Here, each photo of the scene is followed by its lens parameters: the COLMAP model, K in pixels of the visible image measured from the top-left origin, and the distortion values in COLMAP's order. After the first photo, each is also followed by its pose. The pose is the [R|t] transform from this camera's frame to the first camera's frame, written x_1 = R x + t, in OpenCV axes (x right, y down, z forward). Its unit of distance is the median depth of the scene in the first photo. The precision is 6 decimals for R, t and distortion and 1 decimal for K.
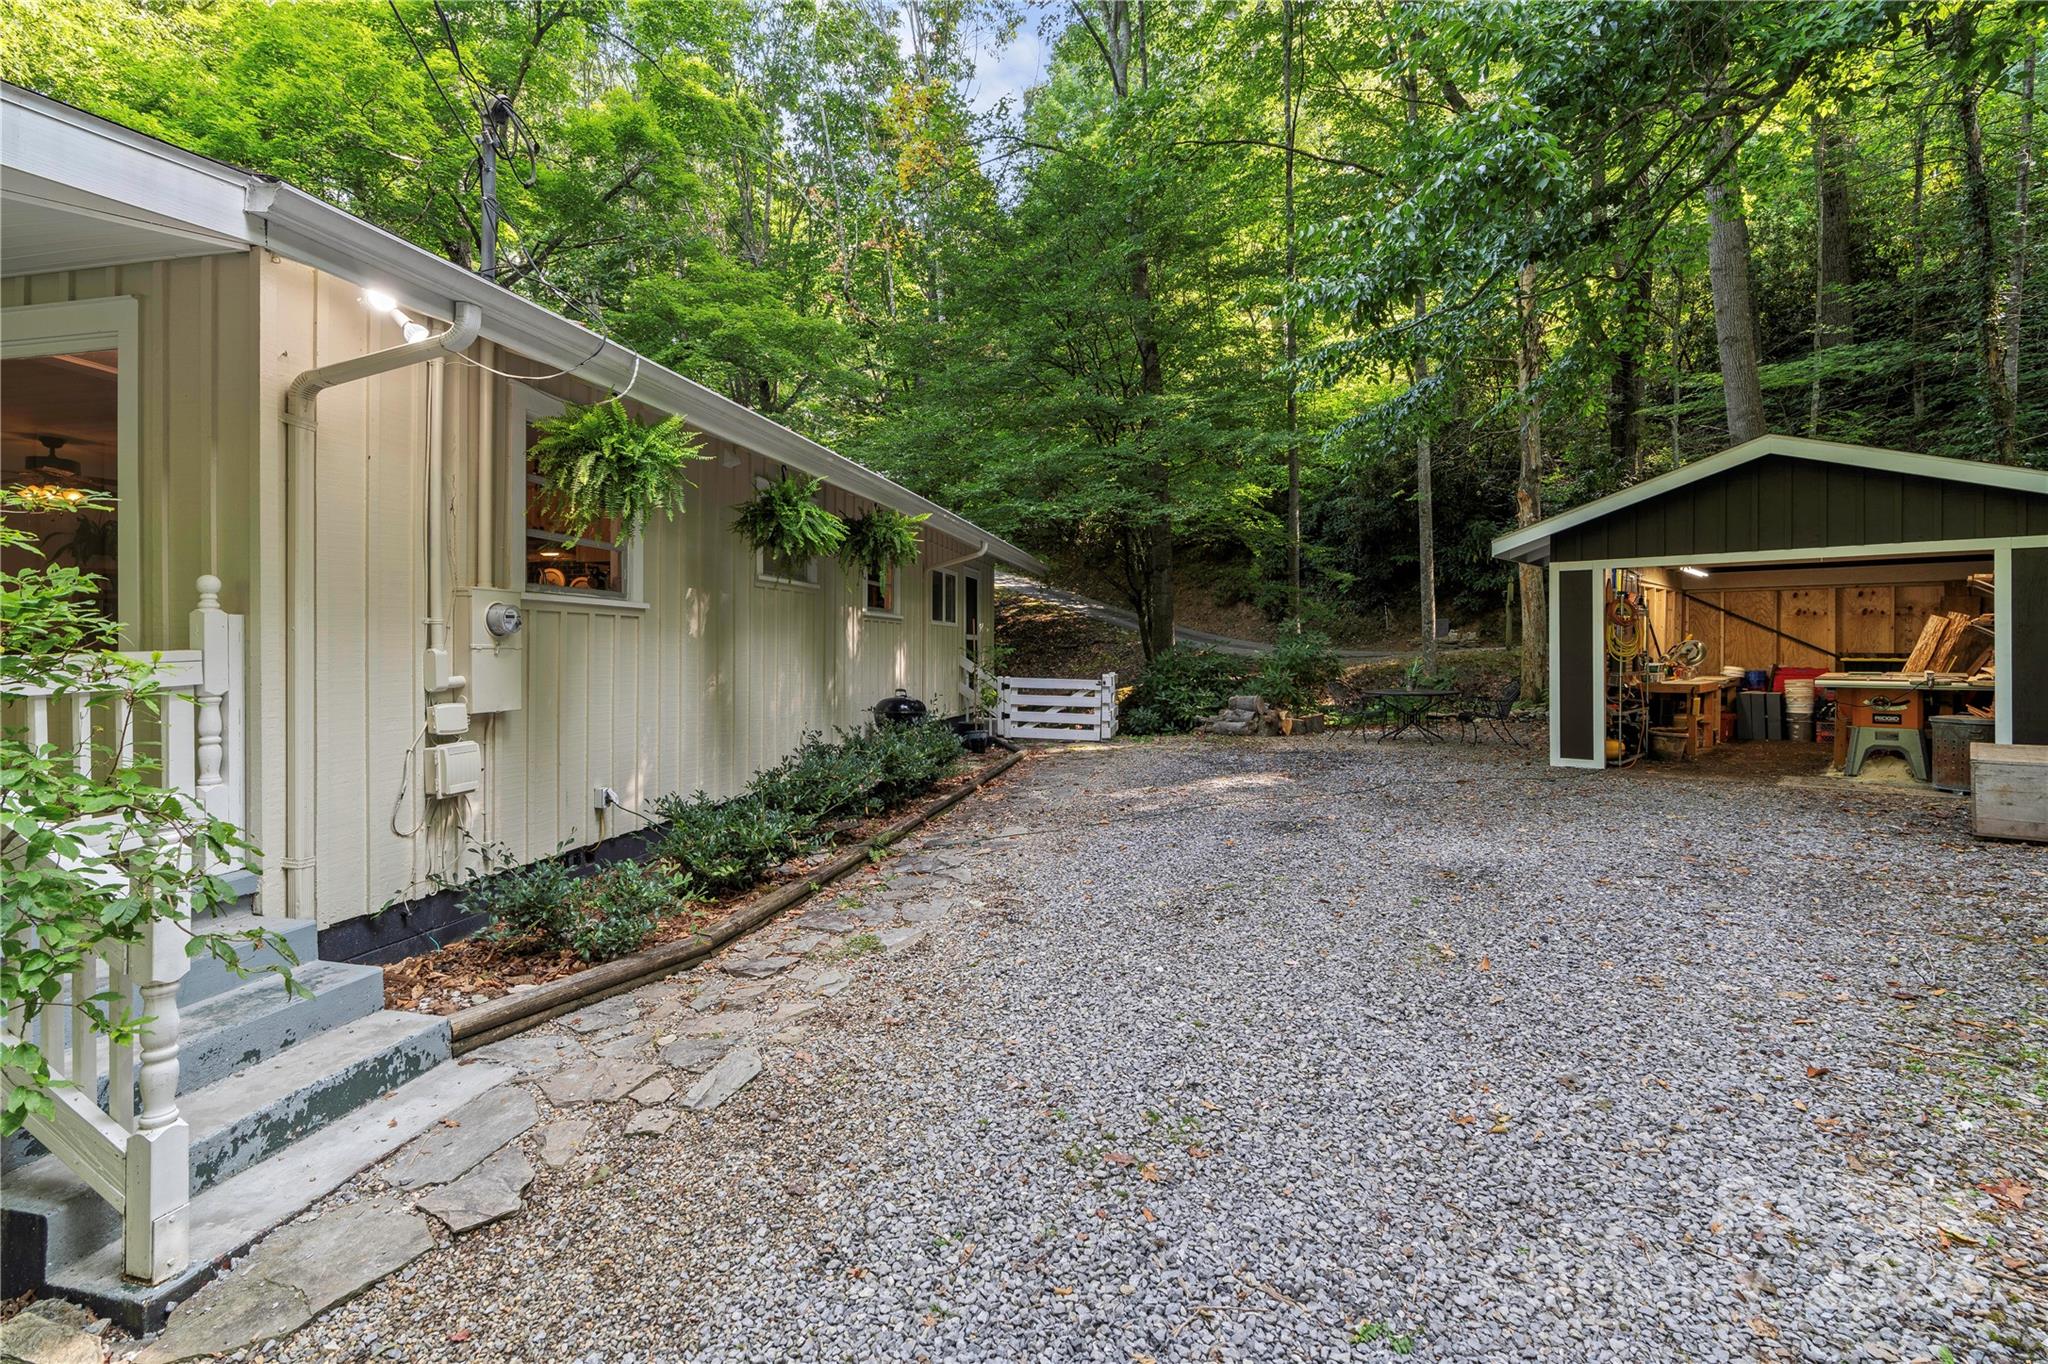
lens RADIAL K [[925.5, 0, 1021.6], [0, 925.5, 681.7], [0, 0, 1]] dist [-0.002382, 0.000986]
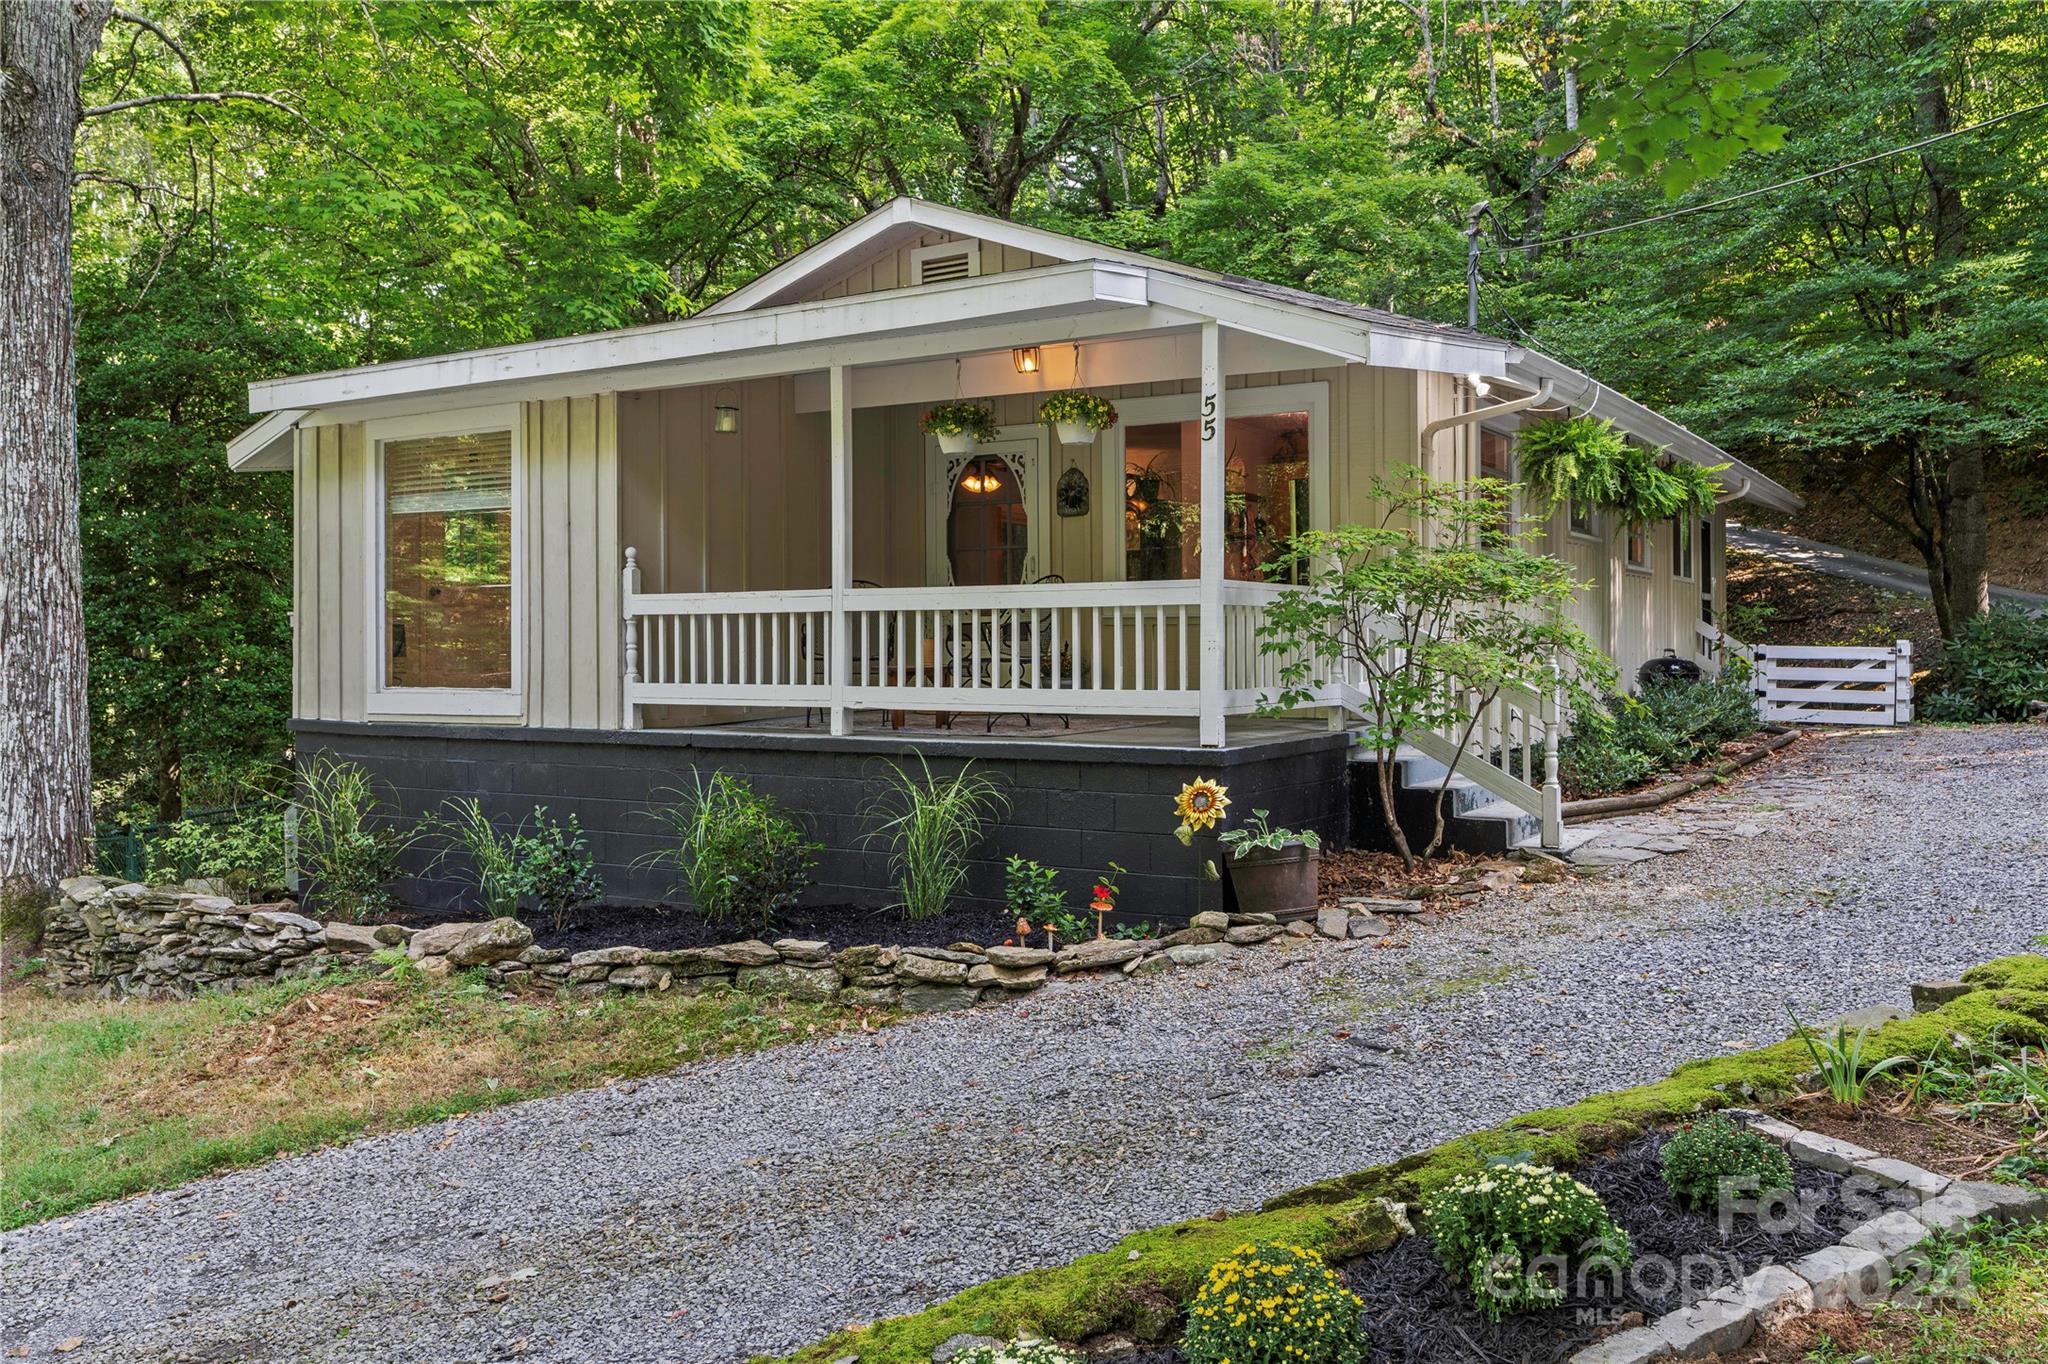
lens RADIAL K [[1690.1, 0, 1030.8], [0, 1690.1, 679.8], [0, 0, 1]] dist [0.018056, -0.020219]
pose [[0.944446, -0.001159, -0.328664, -0.130273], [-0.003312, 0.999909, -0.013041, 0.045740], [0.328649, 0.013405, 0.944357, -0.579099]]
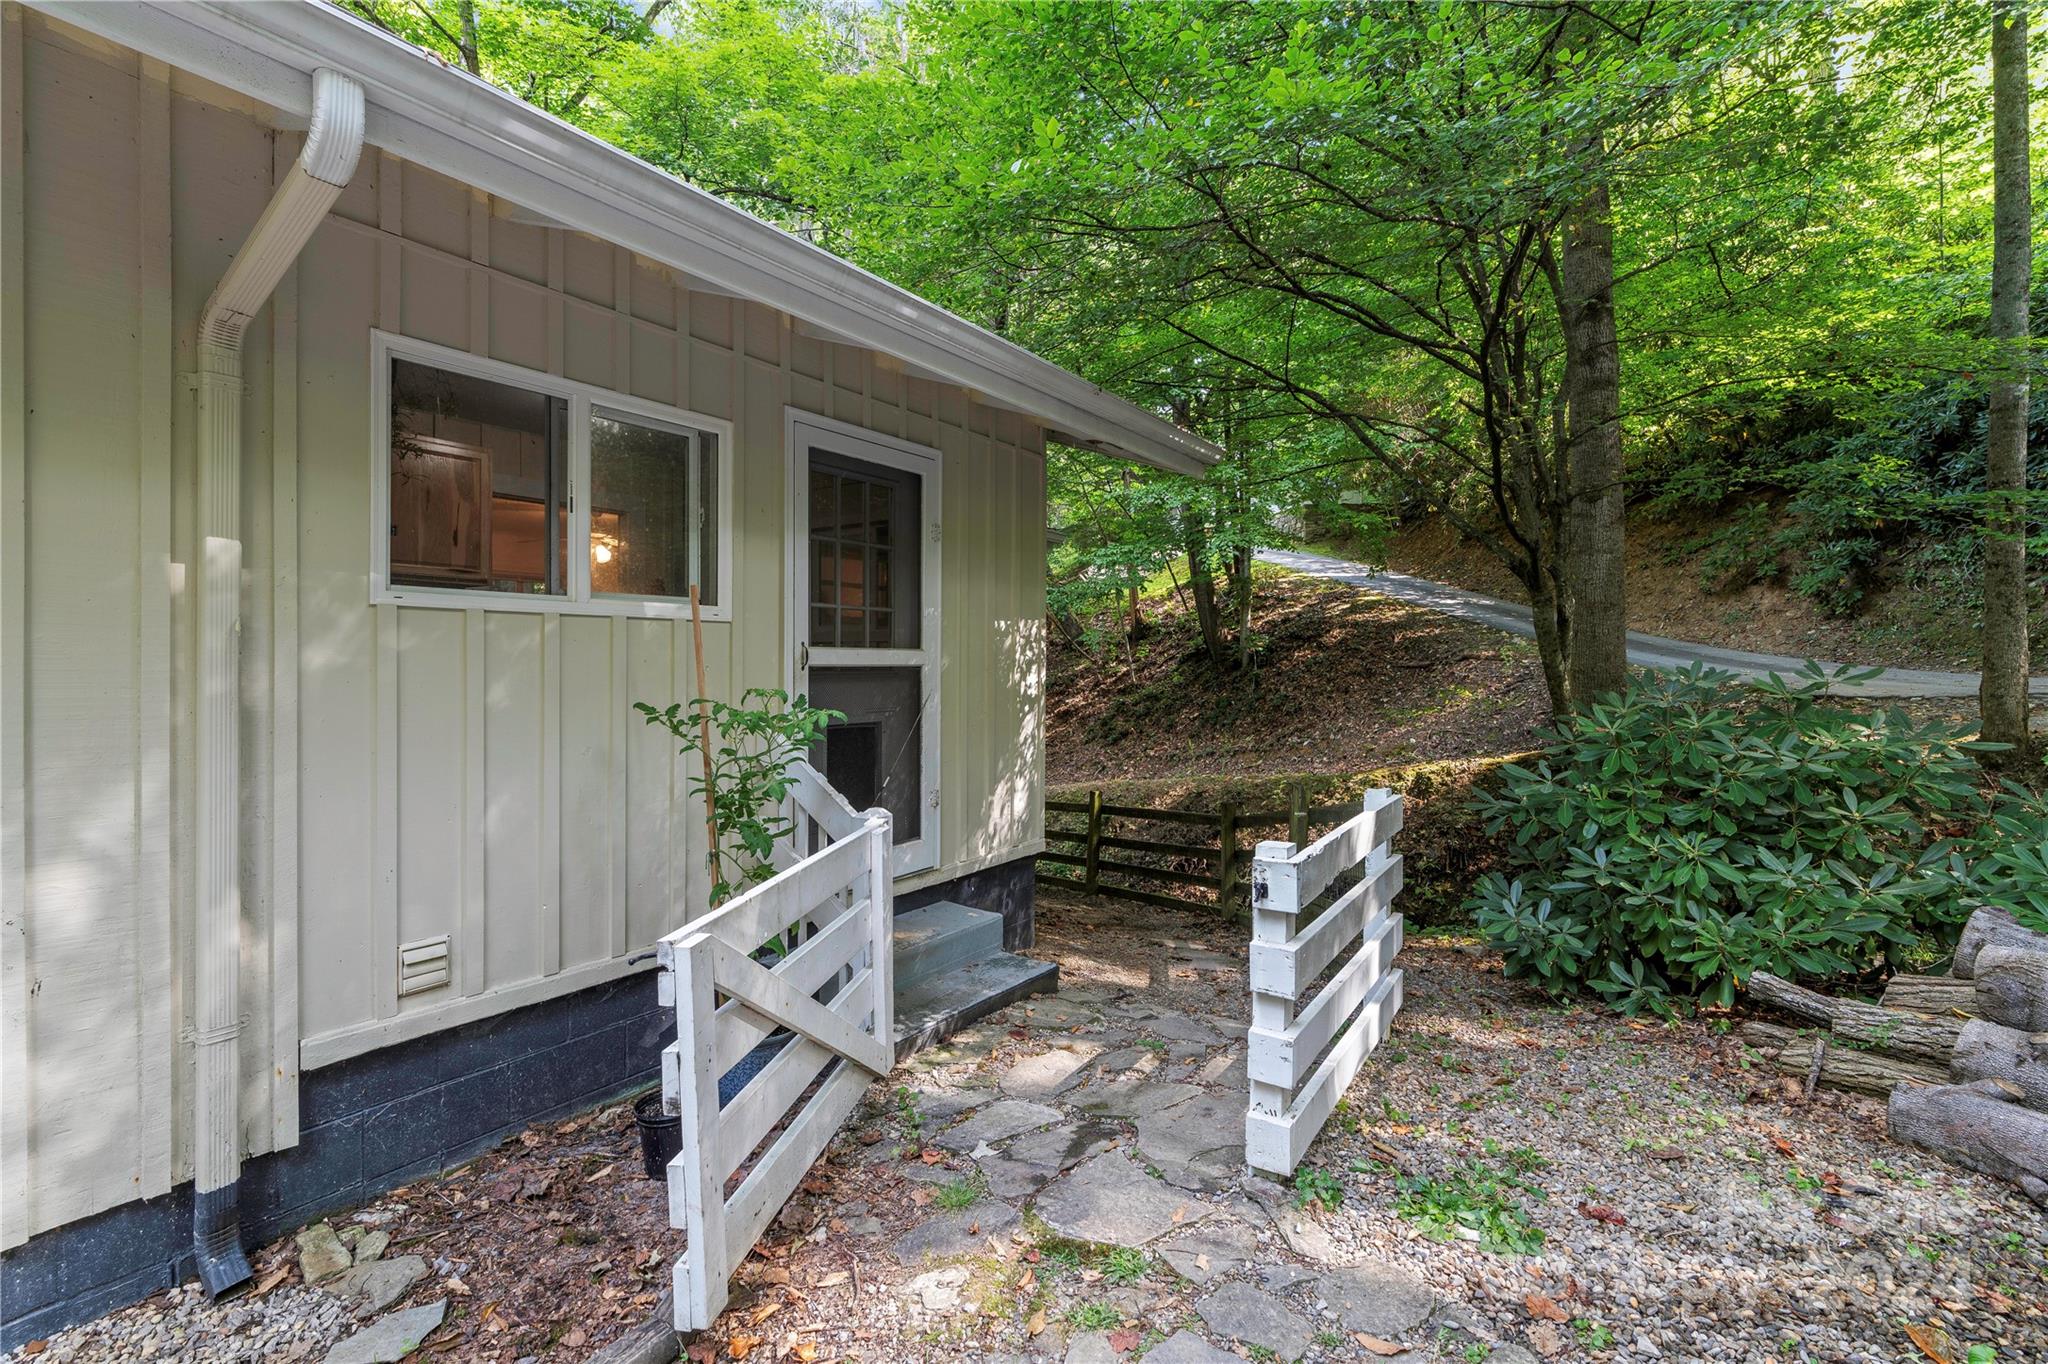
lens RADIAL K [[925.5, 0, 1021.7], [0, 925.5, 684.0], [0, 0, 1]] dist [-0.002382, 0.000986]
pose [[0.921219, 0.014590, -0.388772, 0.112440], [-0.017637, 0.999835, -0.004270, -0.040717], [0.388645, 0.010790, 0.921324, 0.763547]]
